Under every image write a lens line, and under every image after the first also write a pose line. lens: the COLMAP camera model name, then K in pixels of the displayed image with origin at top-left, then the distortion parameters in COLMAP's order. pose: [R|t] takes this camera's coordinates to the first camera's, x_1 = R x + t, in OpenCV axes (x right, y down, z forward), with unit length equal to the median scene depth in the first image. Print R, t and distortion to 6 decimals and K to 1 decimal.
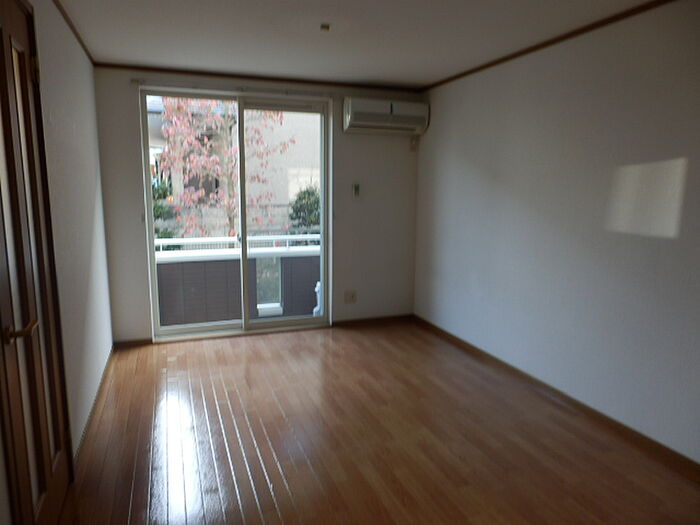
lens RADIAL K [[488.0, 0, 348.8], [0, 488.0, 264.3], [0, 0, 1]] dist [-0.008828, 0.007309]
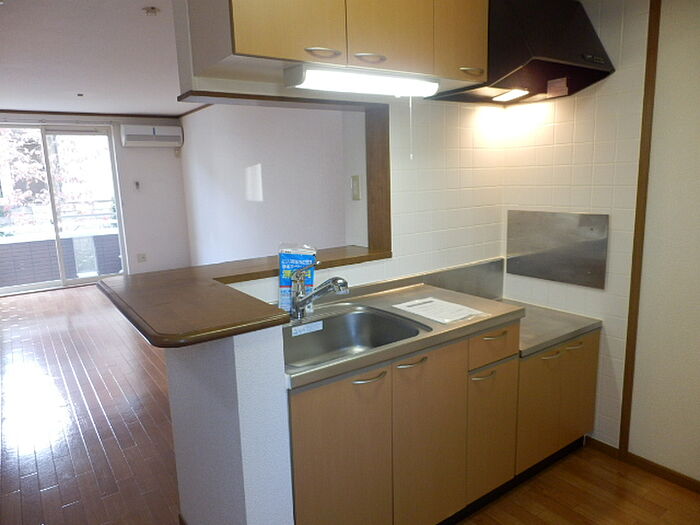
lens RADIAL K [[488.0, 0, 351.7], [0, 488.0, 260.3], [0, 0, 1]] dist [-0.008828, 0.007309]
pose [[0.964505, -0.086378, 0.249538, 0.246797], [0.083818, 0.996262, 0.020890, 0.095910], [-0.250410, 0.000768, 0.968140, -0.582788]]
